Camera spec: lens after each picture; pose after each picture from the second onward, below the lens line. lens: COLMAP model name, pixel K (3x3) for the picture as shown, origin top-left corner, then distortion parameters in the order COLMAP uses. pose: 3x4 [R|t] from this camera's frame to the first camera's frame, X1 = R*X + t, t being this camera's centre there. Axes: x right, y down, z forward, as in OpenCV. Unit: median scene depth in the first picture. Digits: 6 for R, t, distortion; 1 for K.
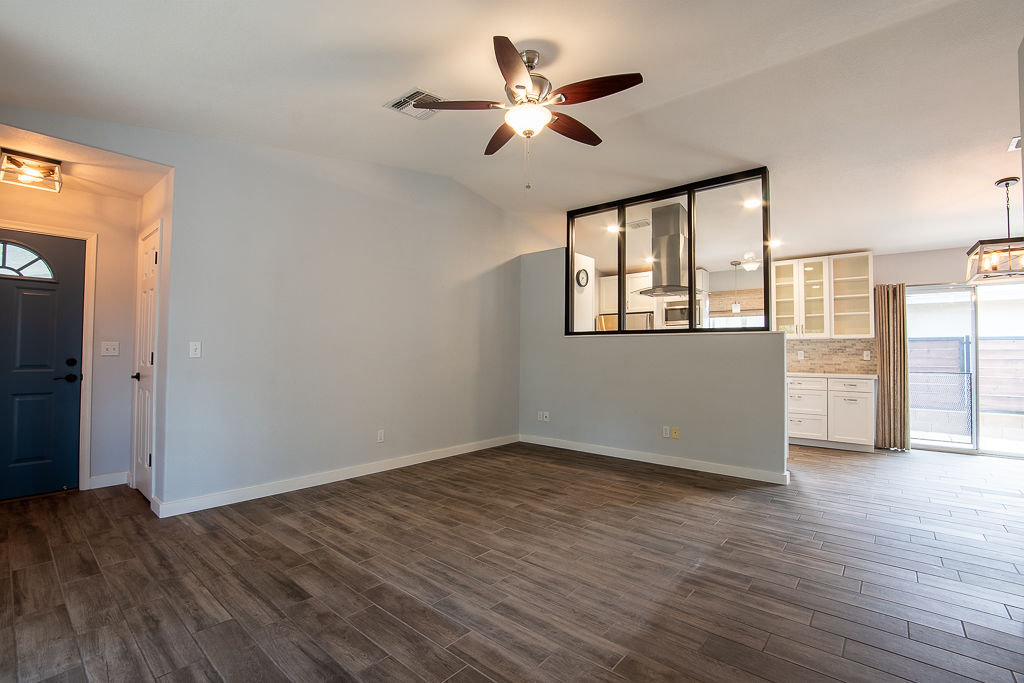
lens RADIAL K [[455.1, 0, 504.7], [0, 455.1, 340.1], [0, 0, 1]] dist [-0.037676, 0.006334]
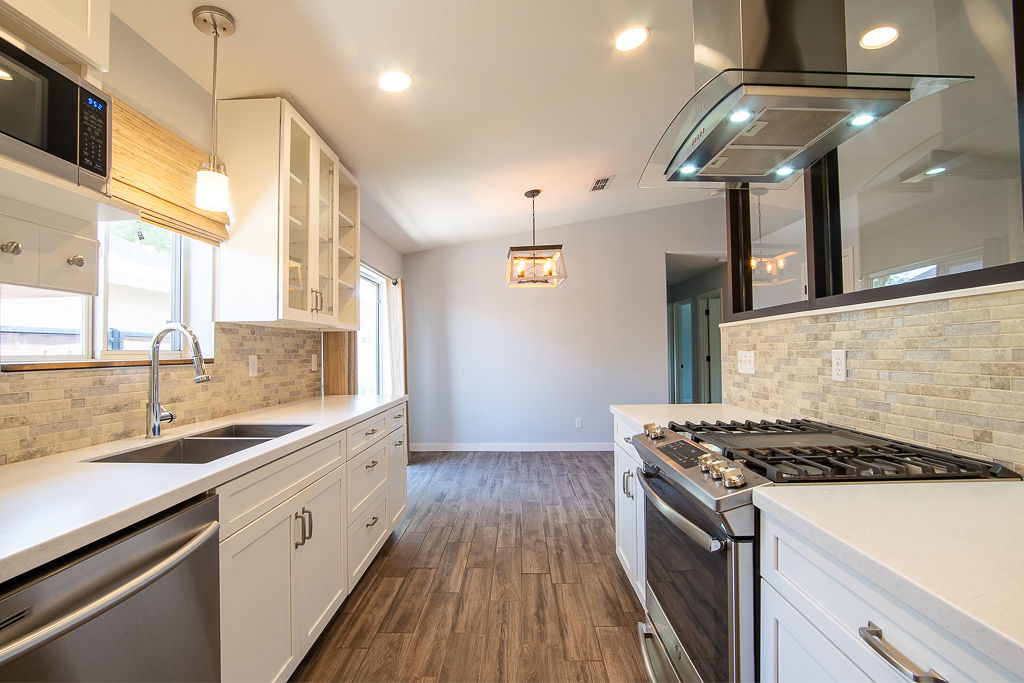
lens RADIAL K [[455.1, 0, 513.2], [0, 455.1, 340.0], [0, 0, 1]] dist [-0.037676, 0.006334]
pose [[-0.625532, 0.018182, 0.779986, 0.334452], [-0.019986, 0.999027, -0.039317, 0.033818], [-0.779942, -0.040183, -0.624560, 1.639907]]
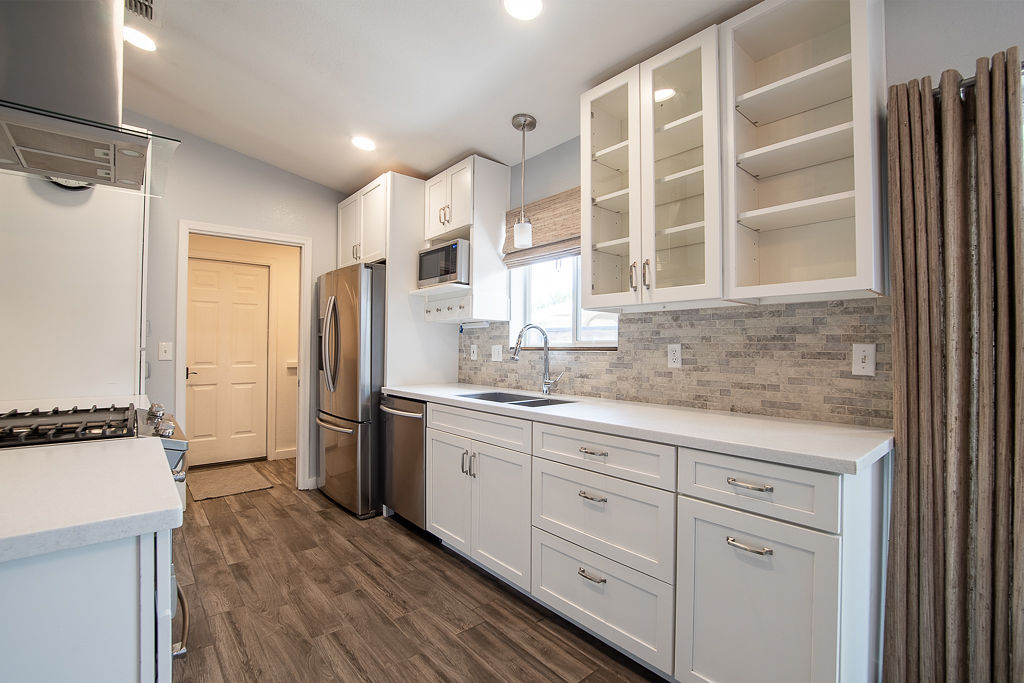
lens RADIAL K [[455.1, 0, 507.2], [0, 455.1, 338.2], [0, 0, 1]] dist [-0.037676, 0.006334]
pose [[0.983307, -0.007404, -0.181802, 0.917525], [0.009375, 0.999906, 0.009987, 0.023103], [0.181711, -0.011524, 0.983284, 0.974955]]
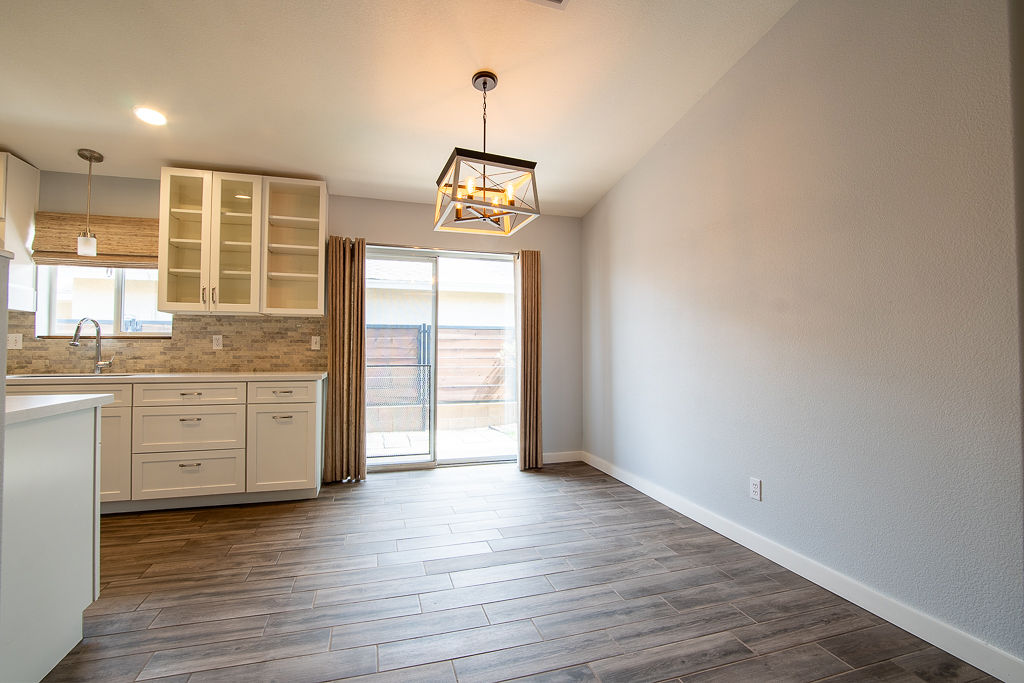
lens RADIAL K [[455.1, 0, 513.2], [0, 455.1, 339.8], [0, 0, 1]] dist [-0.037676, 0.006334]
pose [[0.547561, 0.010319, 0.836702, 0.589670], [-0.023420, 0.999721, 0.002997, 0.030041], [-0.836438, -0.021236, 0.547650, 0.554604]]
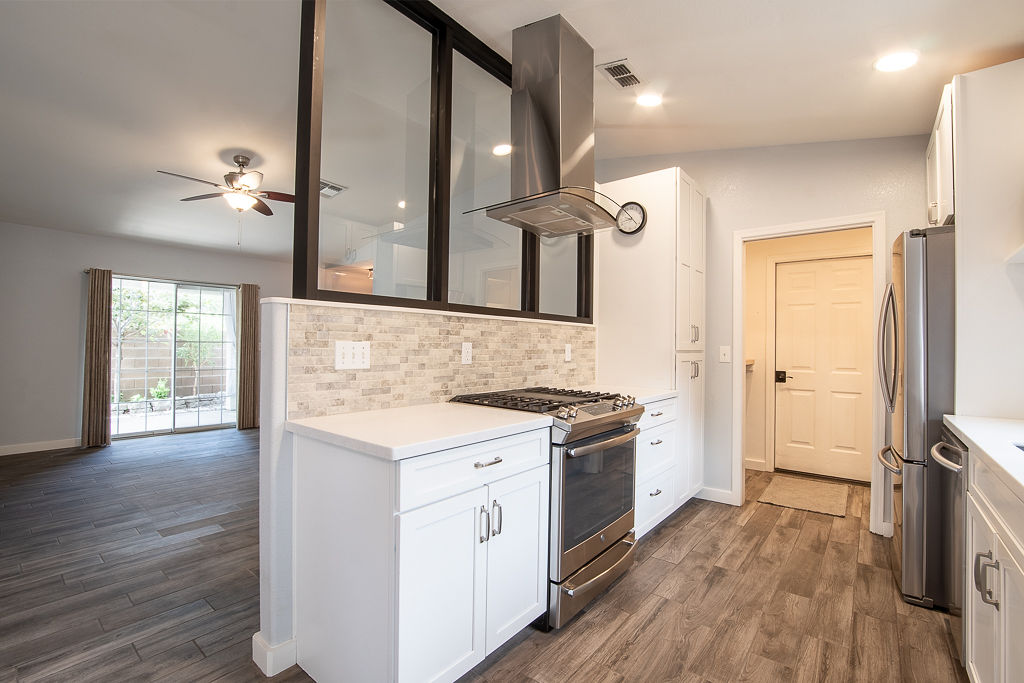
lens RADIAL K [[455.1, 0, 511.0], [0, 455.1, 338.8], [0, 0, 1]] dist [-0.037676, 0.006334]
pose [[0.005562, -0.024039, -0.999696, 1.053982], [0.019618, 0.999521, -0.023926, 0.031249], [0.999792, -0.019479, 0.006031, 1.218195]]
